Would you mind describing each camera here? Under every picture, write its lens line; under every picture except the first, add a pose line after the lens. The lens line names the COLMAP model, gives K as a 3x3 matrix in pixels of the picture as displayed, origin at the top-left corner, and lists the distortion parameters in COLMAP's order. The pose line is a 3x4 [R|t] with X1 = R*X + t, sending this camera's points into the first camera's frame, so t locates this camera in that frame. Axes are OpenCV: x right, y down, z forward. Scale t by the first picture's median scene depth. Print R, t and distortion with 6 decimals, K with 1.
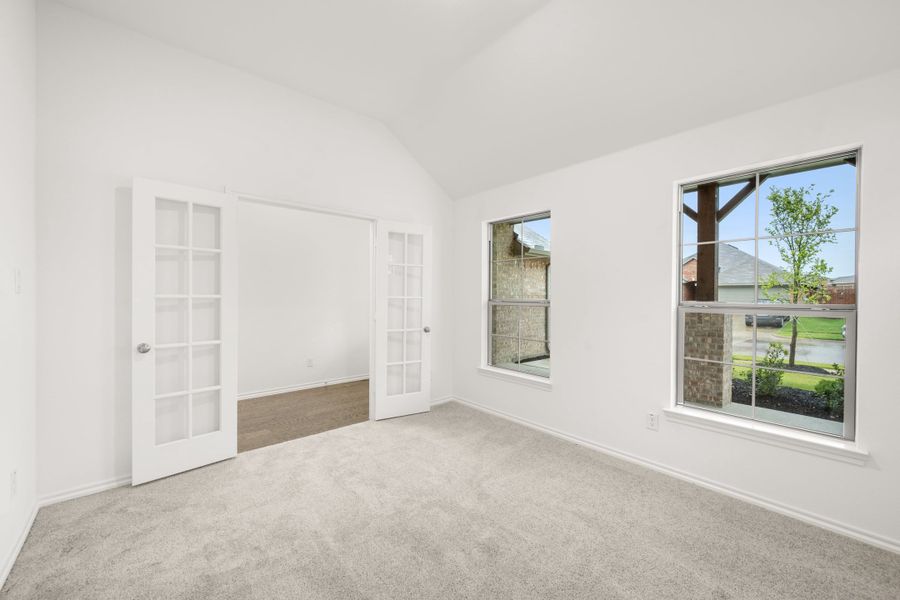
lens RADIAL K [[351.7, 0, 452.1], [0, 351.7, 299.3], [0, 0, 1]] dist [0.002746, 0.000170]
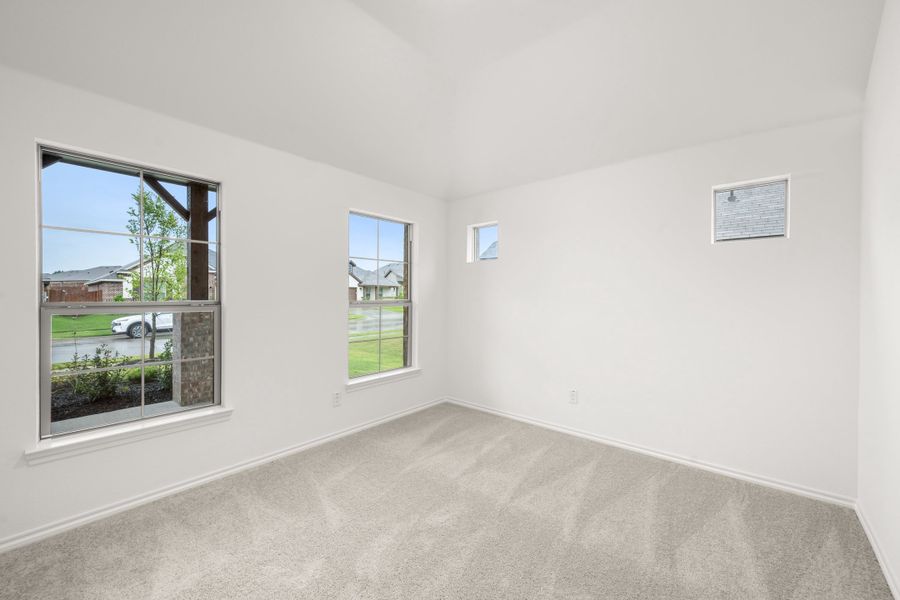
lens RADIAL K [[351.7, 0, 452.1], [0, 351.7, 299.3], [0, 0, 1]] dist [0.002746, 0.000170]
pose [[-0.129095, -0.015180, 0.991516, -0.374434], [0.007463, 0.999840, 0.016279, -0.008034], [-0.991604, 0.009501, -0.128961, 0.418507]]
